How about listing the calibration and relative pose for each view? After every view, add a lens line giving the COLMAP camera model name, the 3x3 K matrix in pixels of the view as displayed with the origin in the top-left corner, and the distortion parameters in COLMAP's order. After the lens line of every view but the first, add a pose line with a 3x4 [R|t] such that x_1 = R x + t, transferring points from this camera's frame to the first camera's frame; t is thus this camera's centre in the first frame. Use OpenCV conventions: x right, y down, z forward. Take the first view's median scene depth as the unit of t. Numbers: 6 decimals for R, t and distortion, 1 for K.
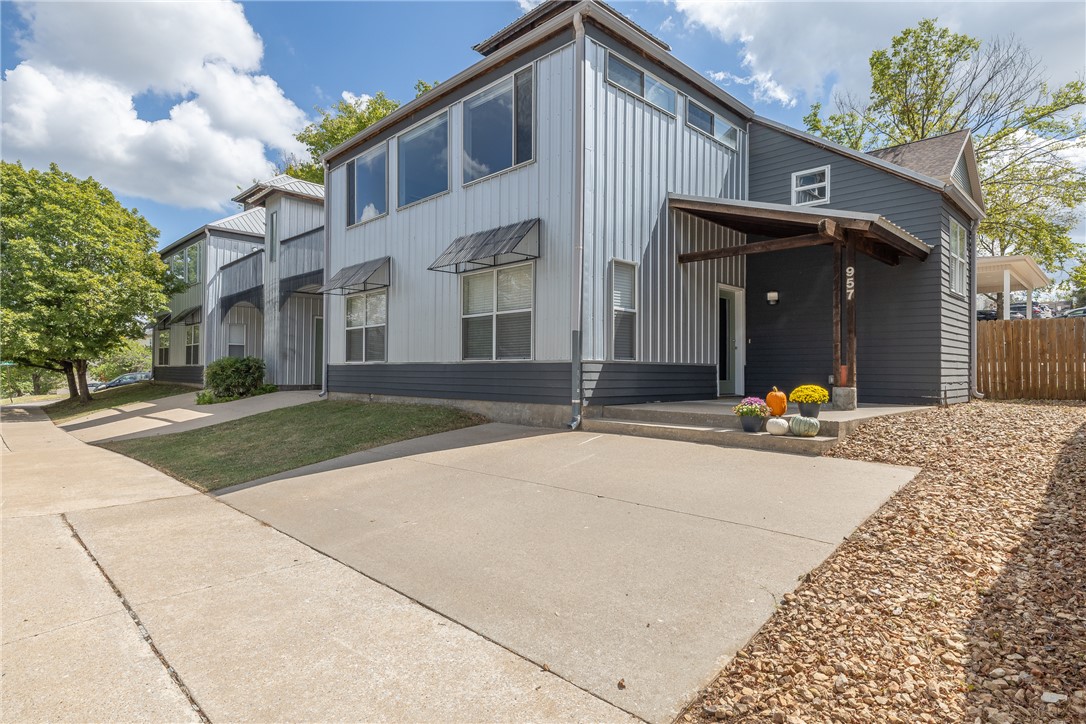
lens RADIAL K [[599.1, 0, 540.4], [0, 599.1, 367.9], [0, 0, 1]] dist [0.004697, 0.003235]
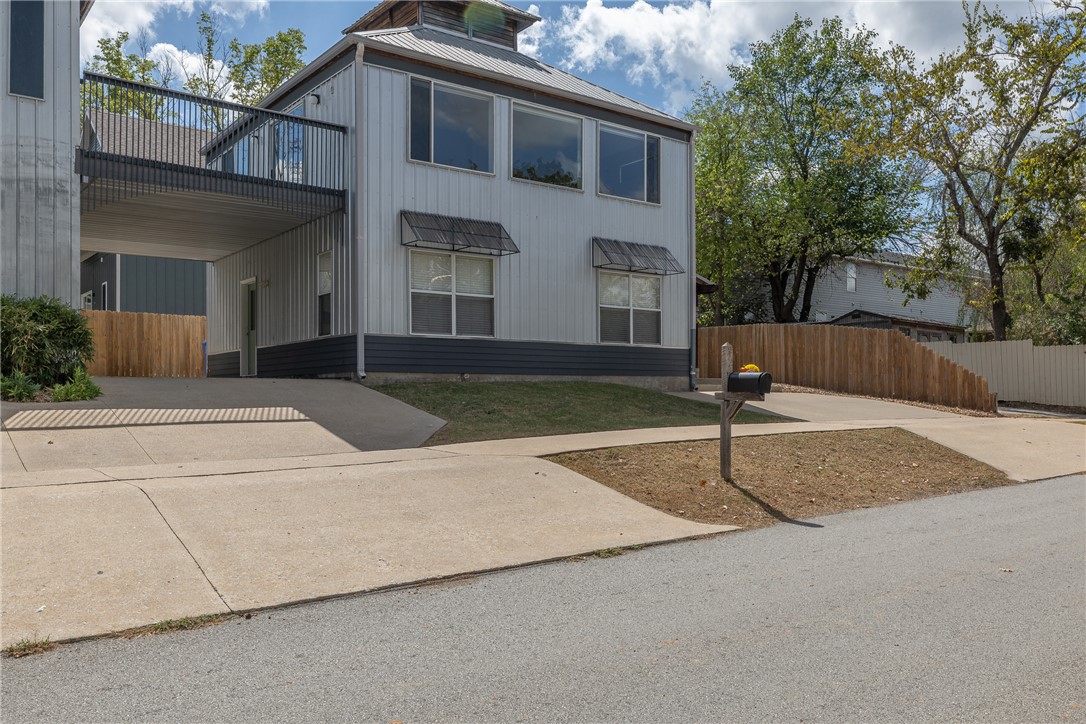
lens RADIAL K [[852.2, 0, 540.8], [0, 852.2, 361.7], [0, 0, 1]] dist [-0.004481, 0.000343]
pose [[0.117580, 0.017700, 0.992906, -1.929377], [-0.017706, 0.999720, -0.015725, 0.057655], [-0.992906, -0.015731, 0.117860, 0.976714]]
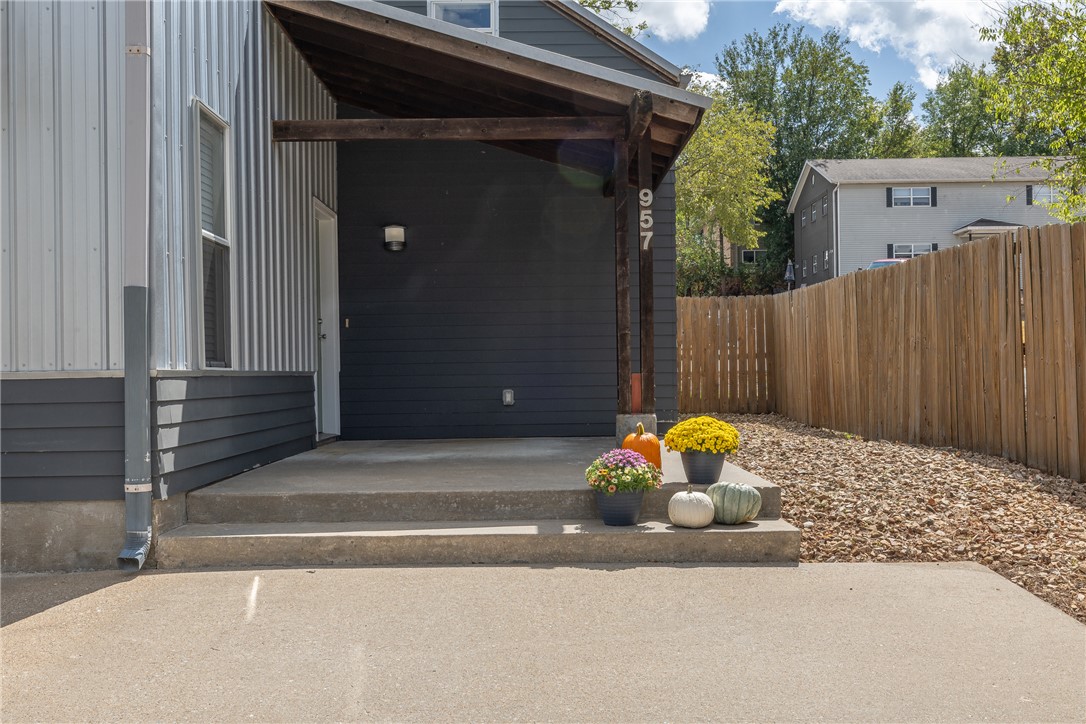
lens RADIAL K [[1072.3, 0, 543.5], [0, 1072.3, 363.9], [0, 0, 1]] dist [0.053782, 0.000000]
pose [[0.700997, -0.011110, 0.713078, -0.195133], [0.013935, 0.999901, 0.001881, -0.012858], [-0.713028, 0.008618, 0.701082, 0.331254]]
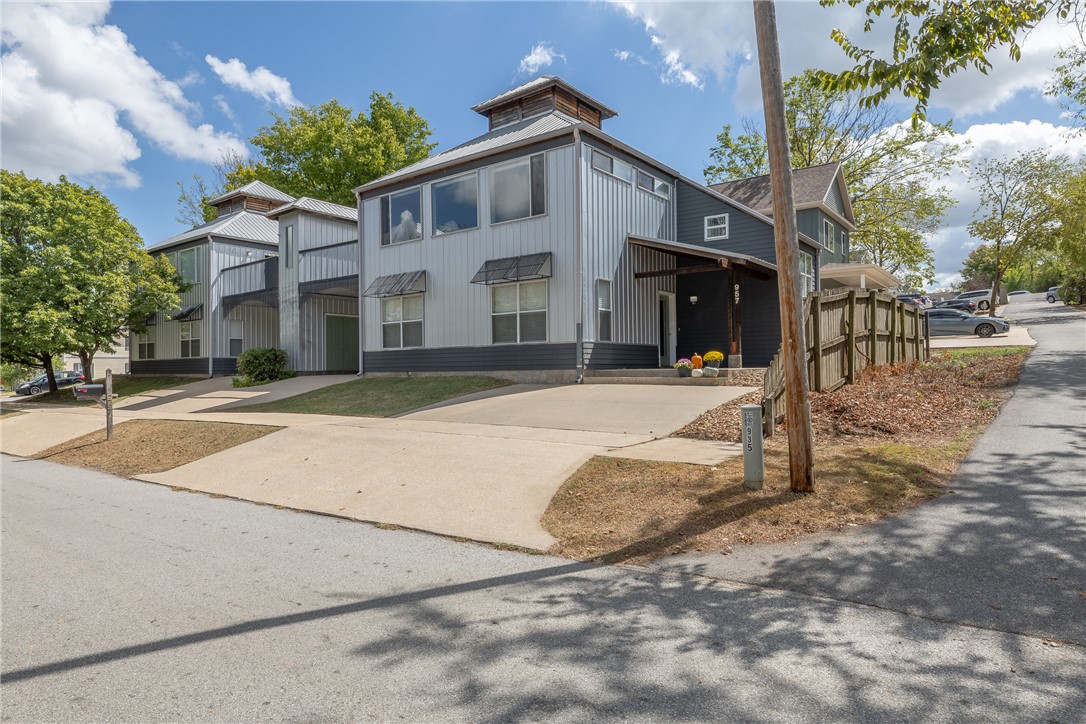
lens RADIAL K [[655.3, 0, 541.0], [0, 655.3, 368.4], [0, 0, 1]] dist [0.001671, -0.002134]
pose [[0.990130, -0.017702, 0.139028, -0.252307], [0.016942, 0.999834, 0.006644, 0.040852], [-0.139123, -0.004223, 0.990266, -0.649380]]
